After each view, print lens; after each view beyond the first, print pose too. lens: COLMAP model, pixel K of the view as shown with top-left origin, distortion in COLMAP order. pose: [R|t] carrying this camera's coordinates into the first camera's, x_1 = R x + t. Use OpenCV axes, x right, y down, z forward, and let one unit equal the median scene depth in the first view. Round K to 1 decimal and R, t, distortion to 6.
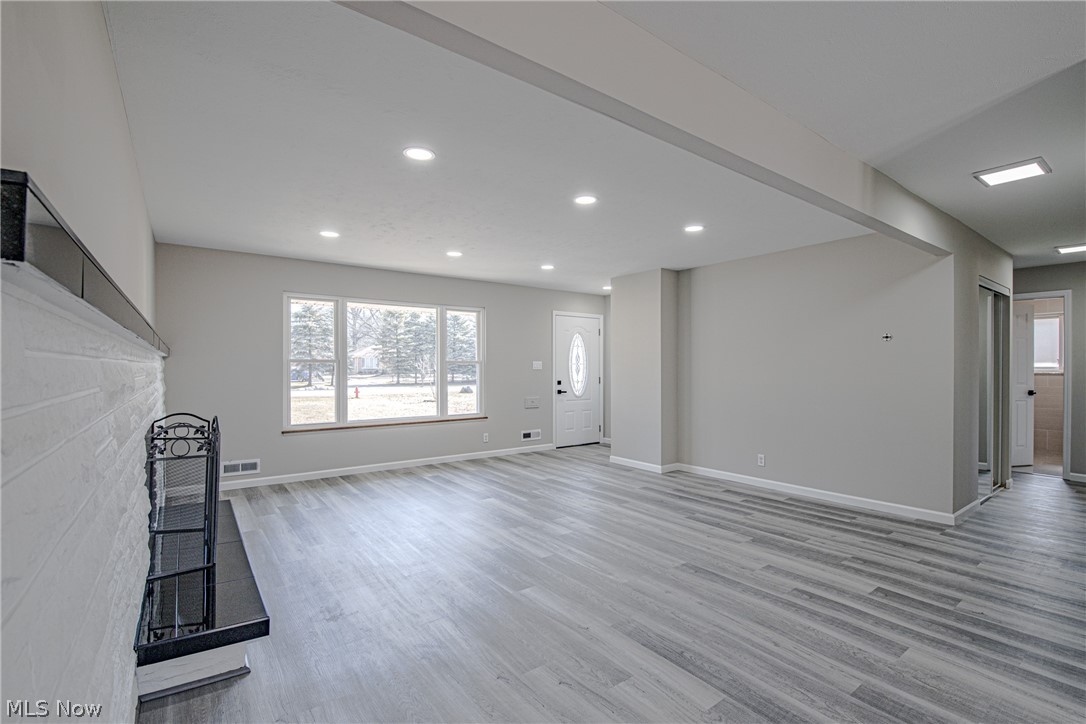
lens RADIAL K [[483.4, 0, 543.2], [0, 483.4, 365.7], [0, 0, 1]] dist [-0.001431, -0.000576]
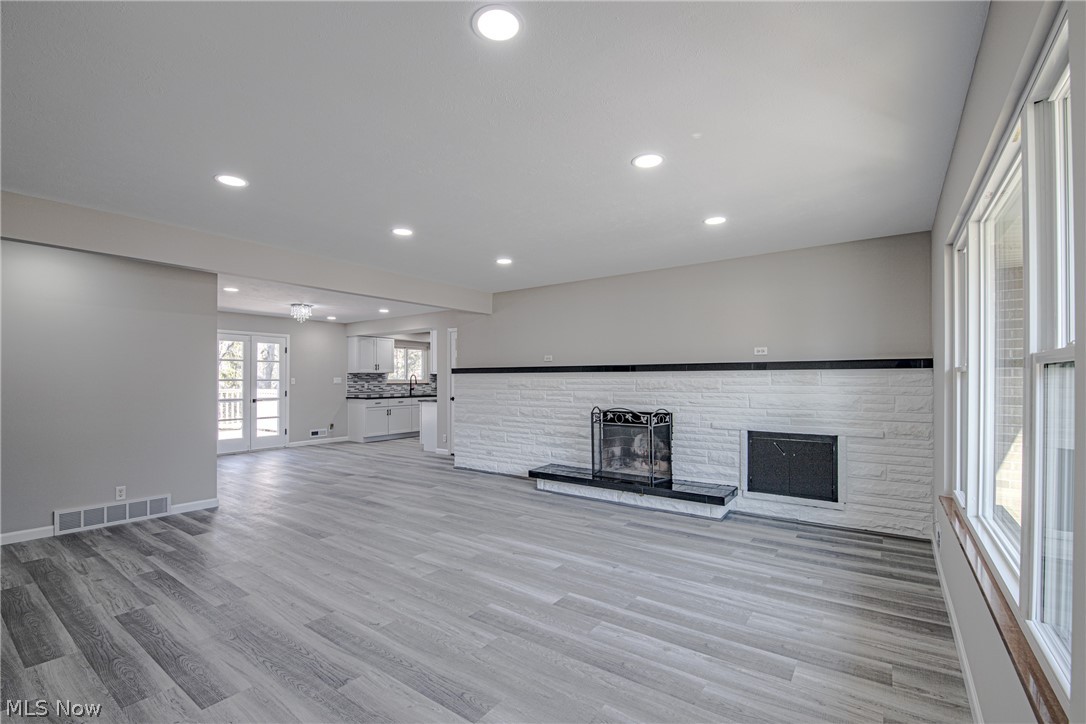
lens RADIAL K [[483.4, 0, 541.3], [0, 483.4, 372.2], [0, 0, 1]] dist [-0.001431, -0.000576]
pose [[-0.953571, -0.002947, -0.301153, 0.108021], [0.001735, 0.999882, -0.015278, -0.000863], [0.301163, -0.015091, -0.953453, 1.983321]]
